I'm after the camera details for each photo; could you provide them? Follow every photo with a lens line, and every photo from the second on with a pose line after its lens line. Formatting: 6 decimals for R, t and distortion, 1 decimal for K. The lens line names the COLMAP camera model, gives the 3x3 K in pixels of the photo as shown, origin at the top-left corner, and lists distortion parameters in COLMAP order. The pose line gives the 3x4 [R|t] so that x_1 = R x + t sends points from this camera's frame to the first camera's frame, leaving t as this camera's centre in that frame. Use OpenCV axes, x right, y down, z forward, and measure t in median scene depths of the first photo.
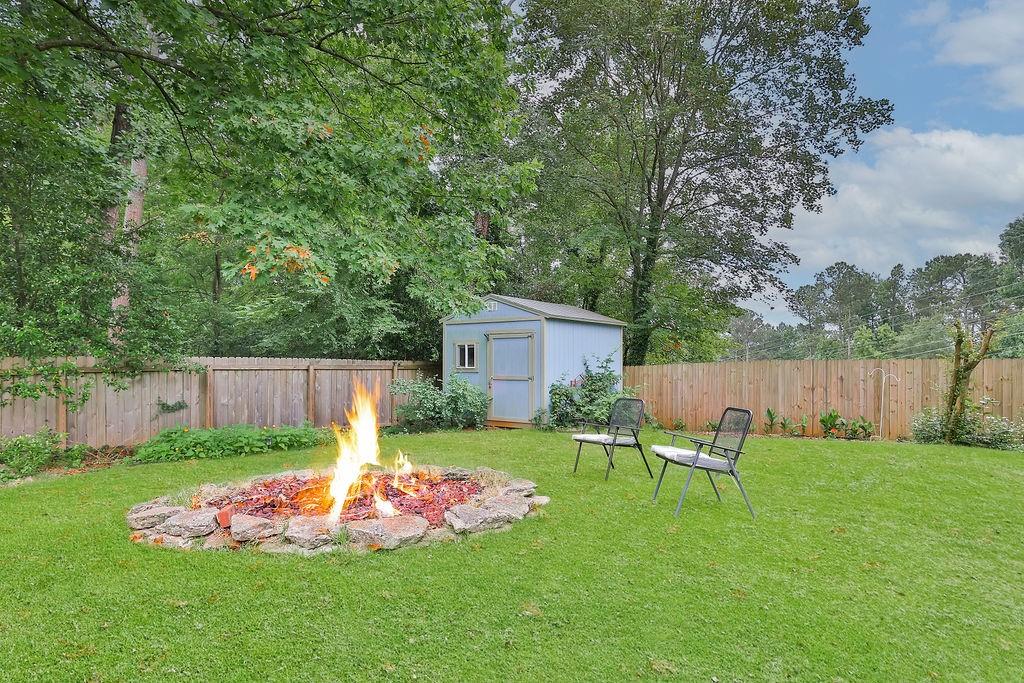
lens RADIAL K [[590.9, 0, 538.1], [0, 590.9, 359.6], [0, 0, 1]] dist [0.003731, 0.002869]
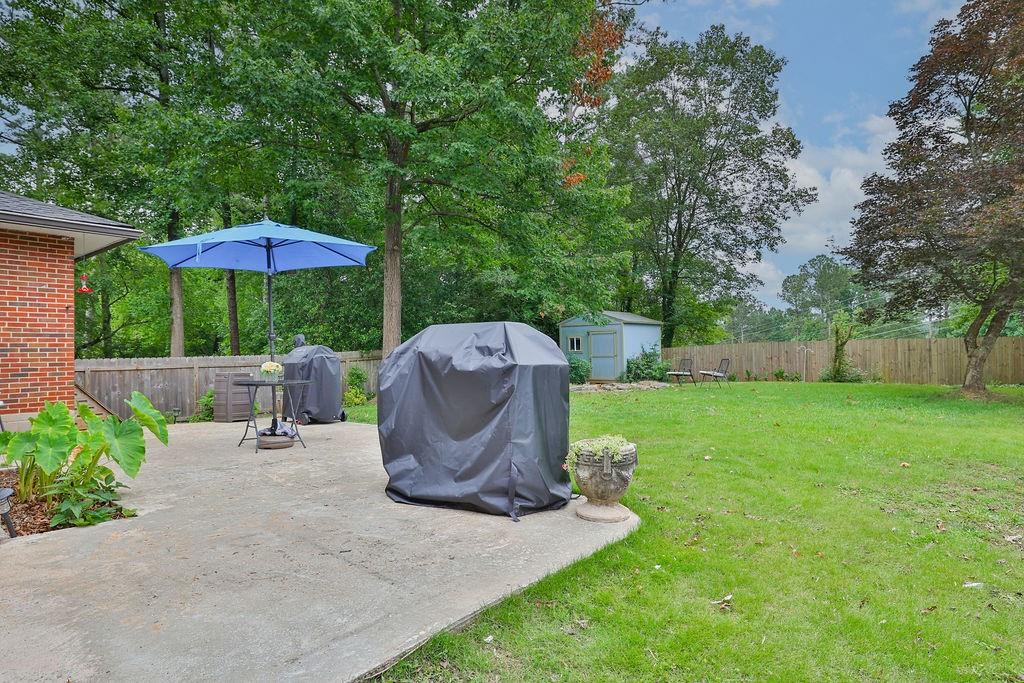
lens RADIAL K [[590.9, 0, 538.1], [0, 590.9, 359.6], [0, 0, 1]] dist [0.003731, 0.002869]
pose [[0.999732, -0.022934, 0.003284, -0.220977], [0.022850, 0.999461, 0.023574, -0.003759], [-0.003823, -0.023492, 0.999717, -0.705187]]
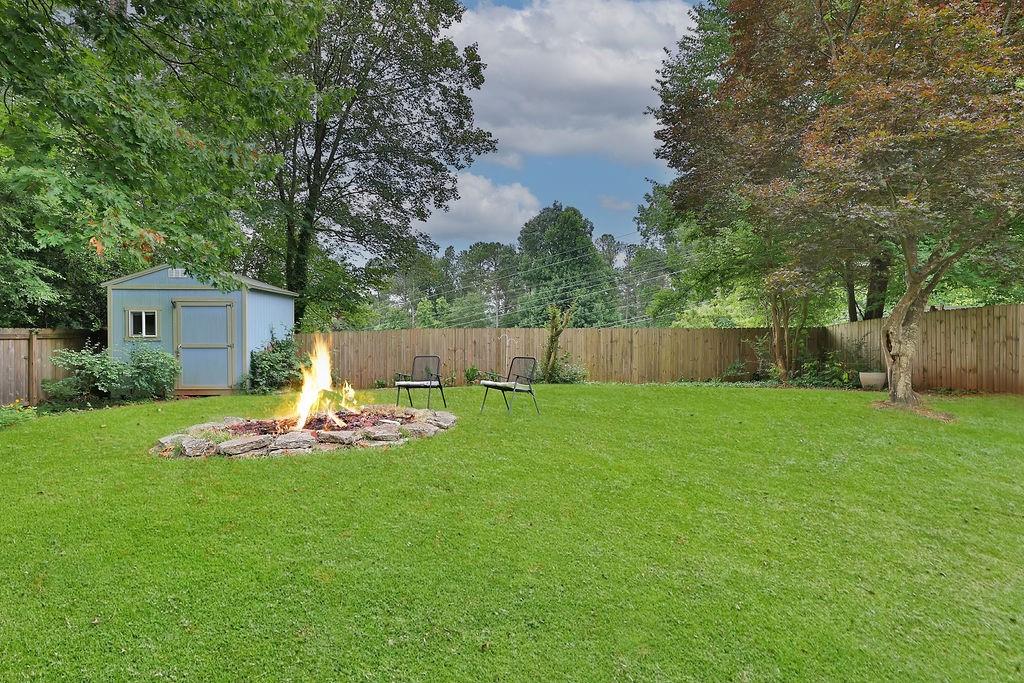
lens RADIAL K [[618.6, 0, 510.9], [0, 618.6, 349.9], [0, 0, 1]] dist [0.004632, 0.000783]
pose [[0.781972, -0.020530, 0.622975, -0.260261], [-0.001549, 0.999390, 0.034879, 0.000116], [-0.623311, -0.028239, 0.781464, -0.132223]]
